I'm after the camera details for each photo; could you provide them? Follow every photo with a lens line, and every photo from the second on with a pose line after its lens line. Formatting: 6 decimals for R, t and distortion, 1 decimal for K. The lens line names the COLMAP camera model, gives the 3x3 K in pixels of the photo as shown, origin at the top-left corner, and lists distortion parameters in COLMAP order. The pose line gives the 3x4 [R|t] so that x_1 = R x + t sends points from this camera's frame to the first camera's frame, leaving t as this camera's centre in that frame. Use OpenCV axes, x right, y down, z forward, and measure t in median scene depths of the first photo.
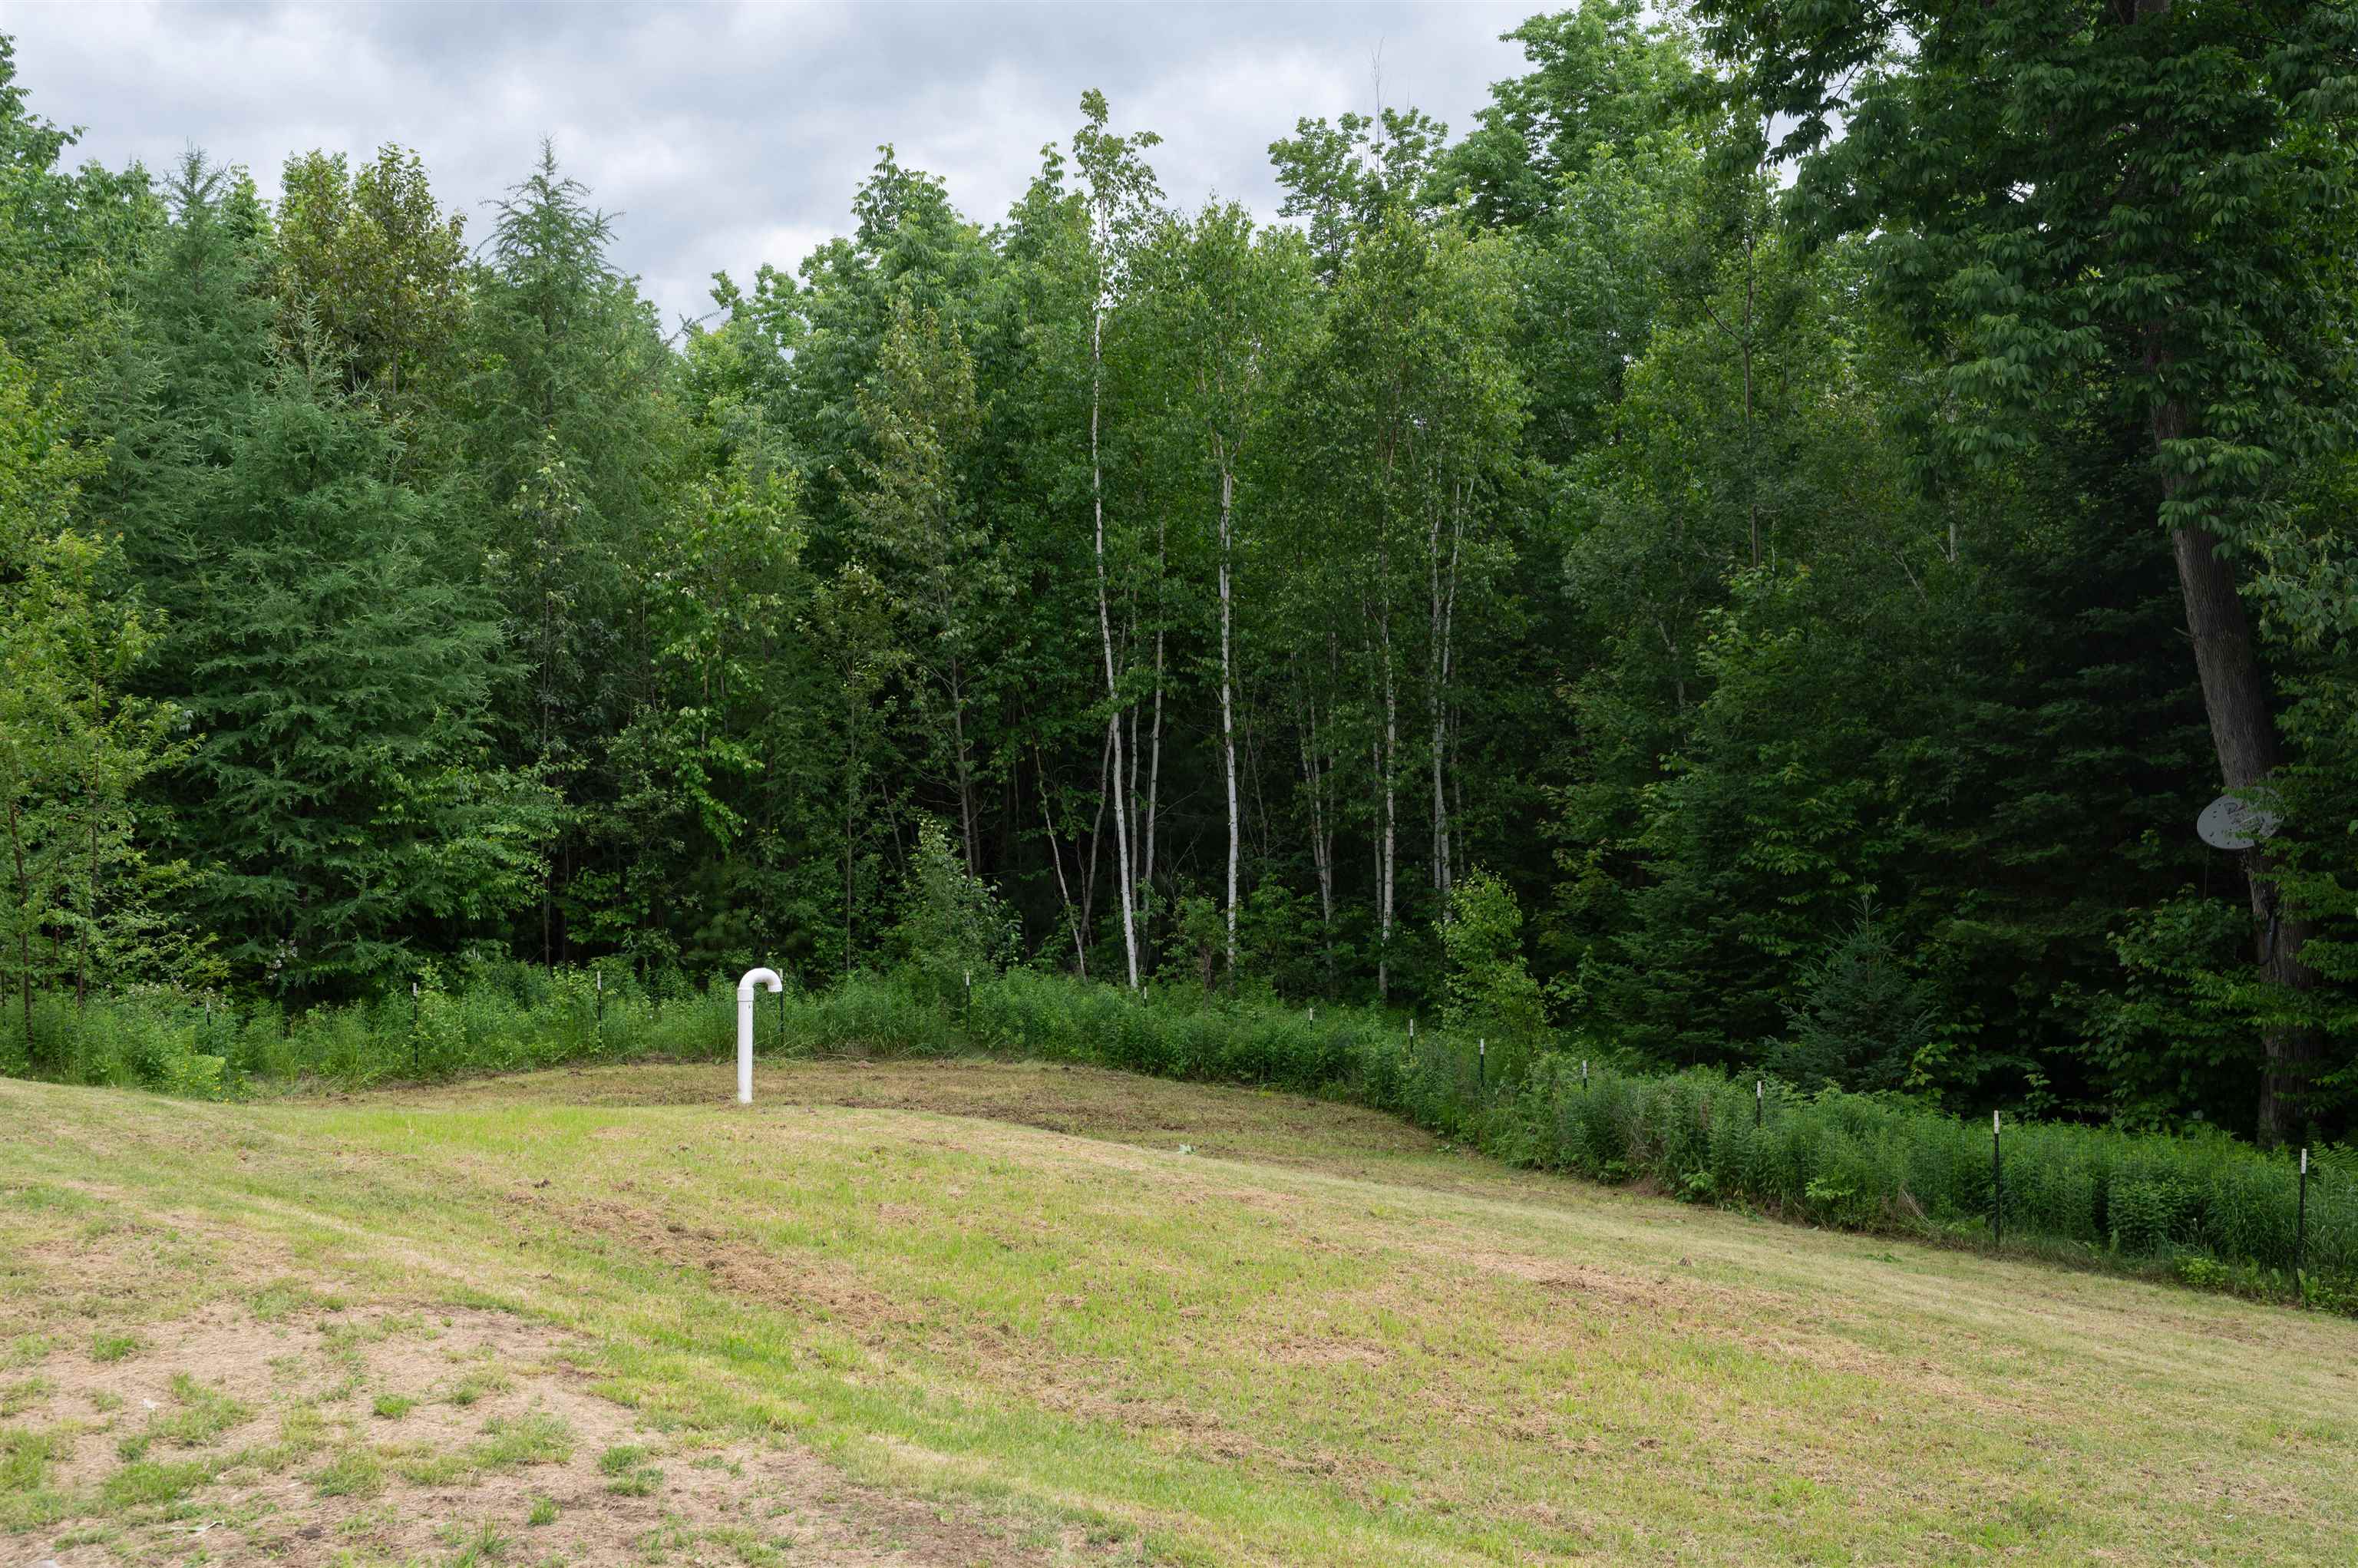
lens RADIAL K [[2312.5, 0, 1177.4], [0, 2312.5, 795.5], [0, 0, 1]] dist [0.002923, 0.020004]
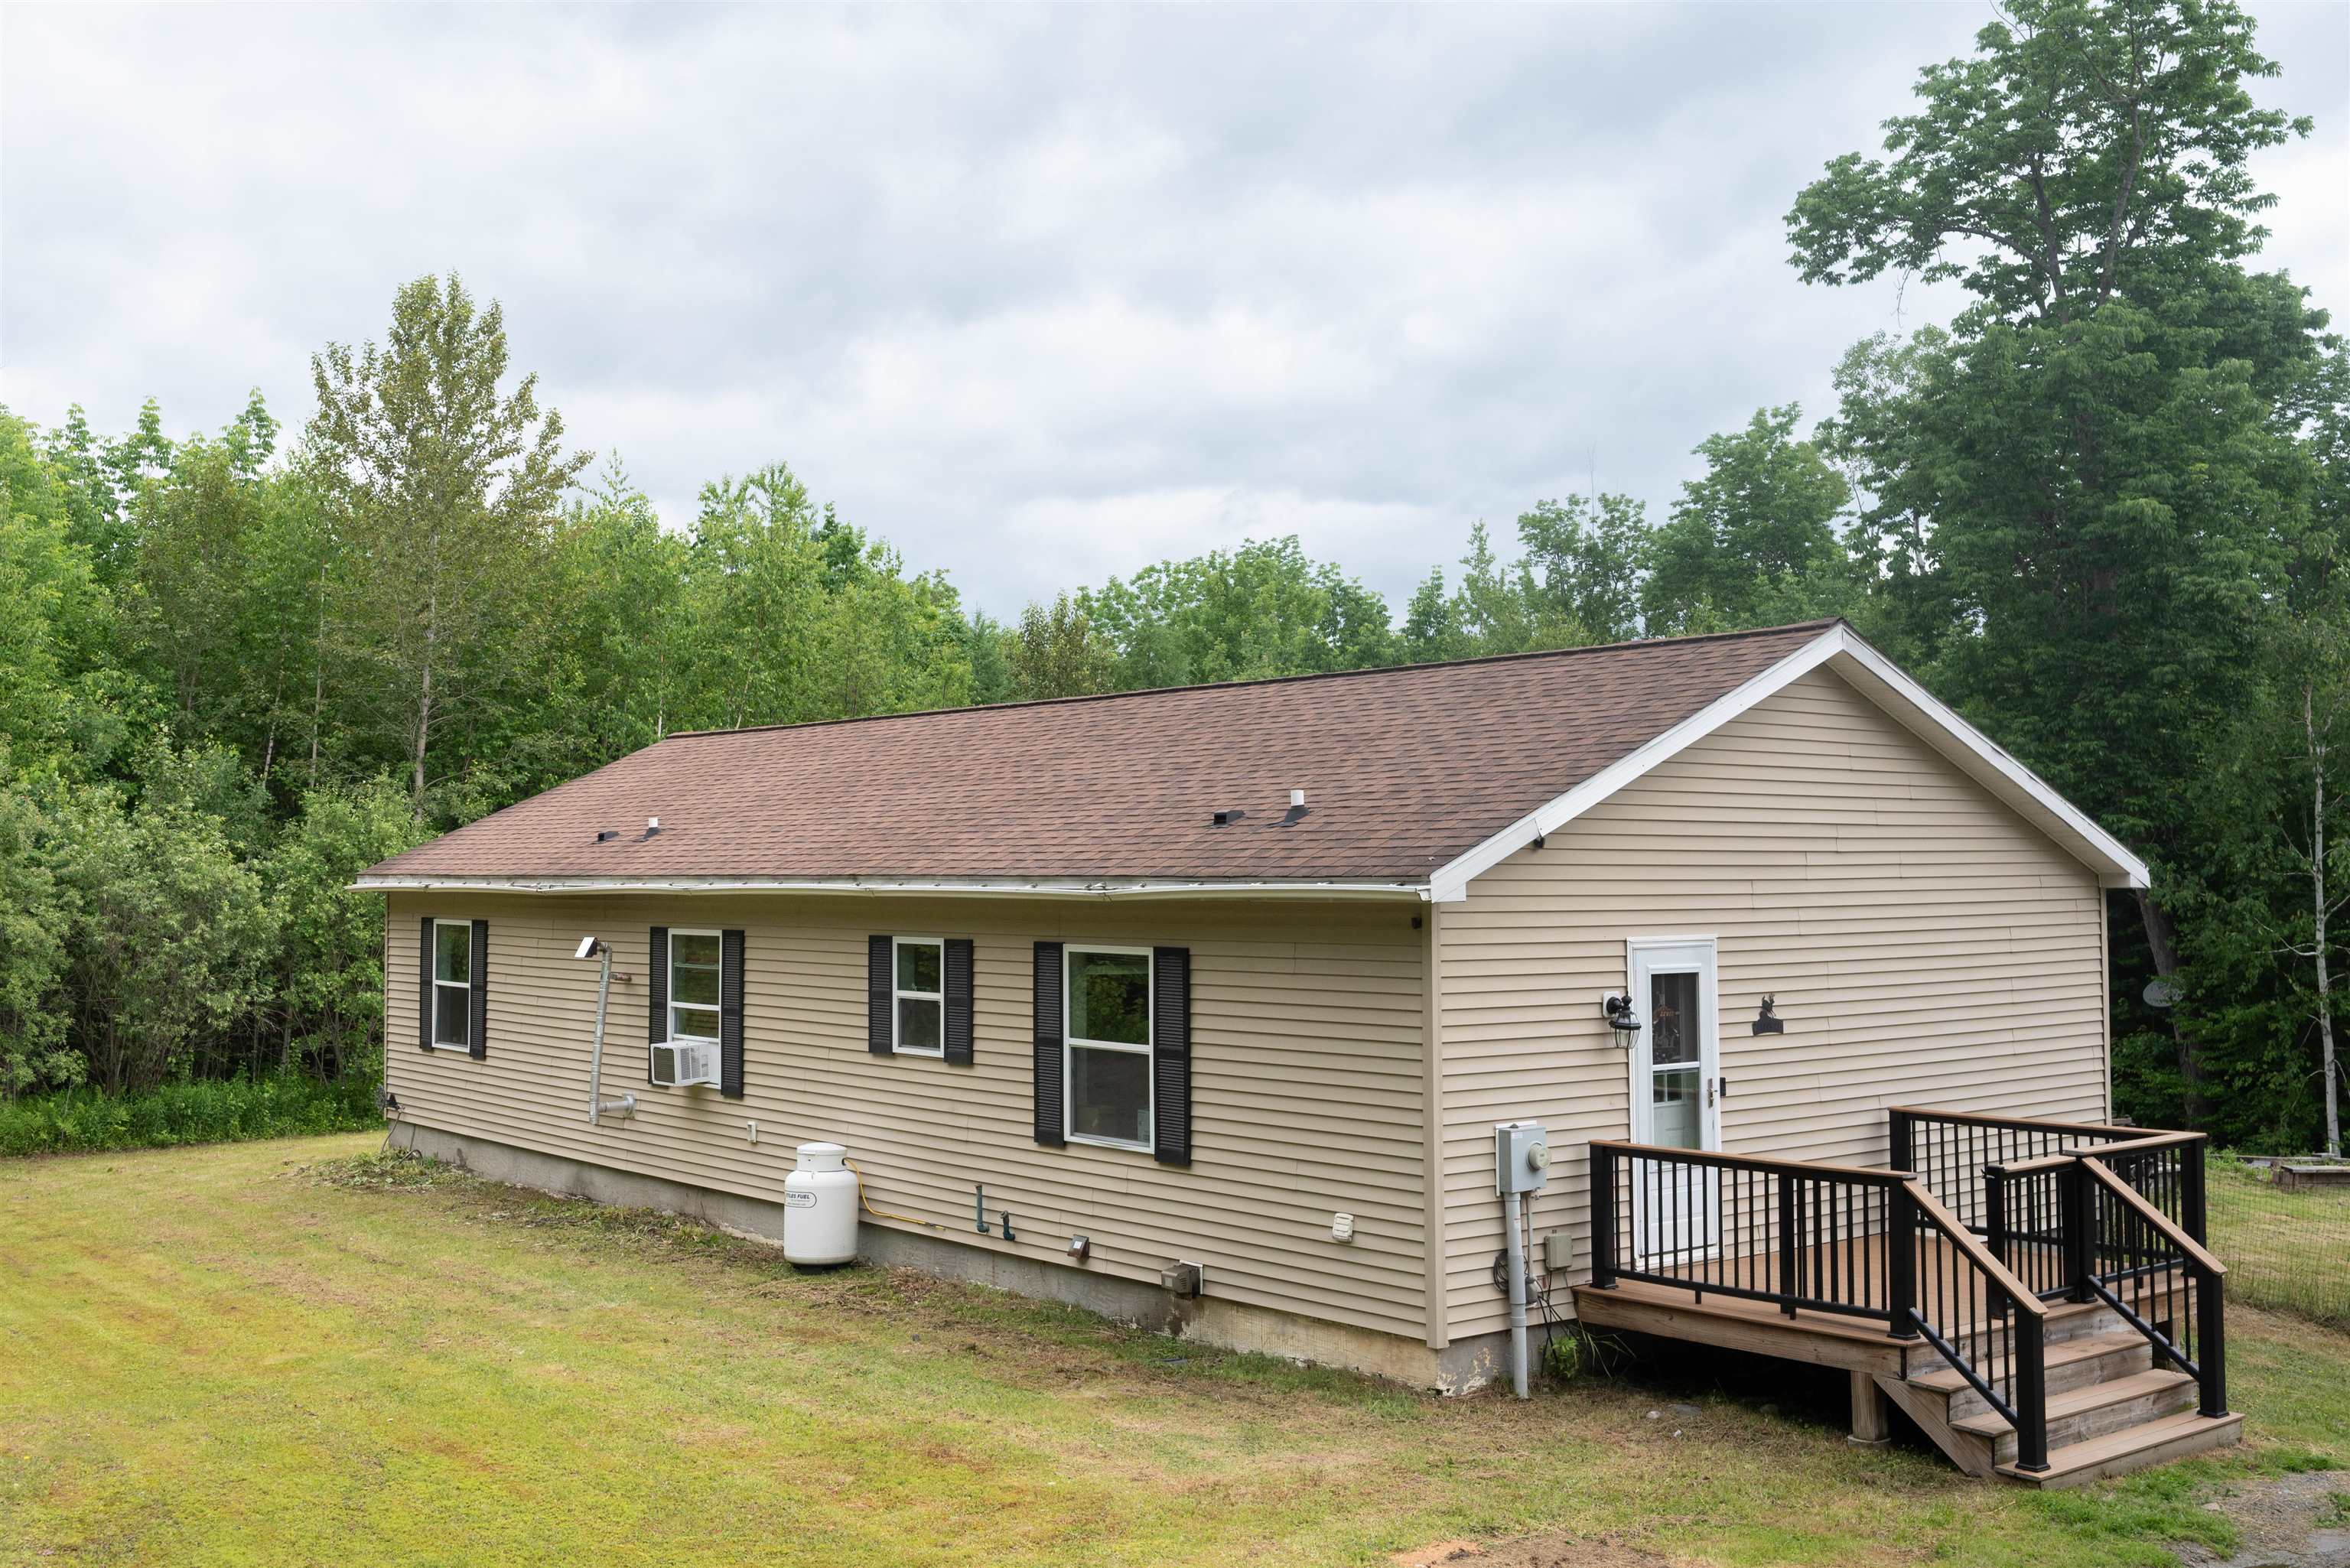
lens RADIAL K [[2304.6, 0, 1173.4], [0, 2304.6, 795.5], [0, 0, 1]] dist [0.002923, 0.020004]
pose [[0.999048, -0.009205, -0.042634, -0.096820], [0.005345, 0.995948, -0.089772, 0.004978], [0.043287, 0.089458, 0.995049, -0.326326]]
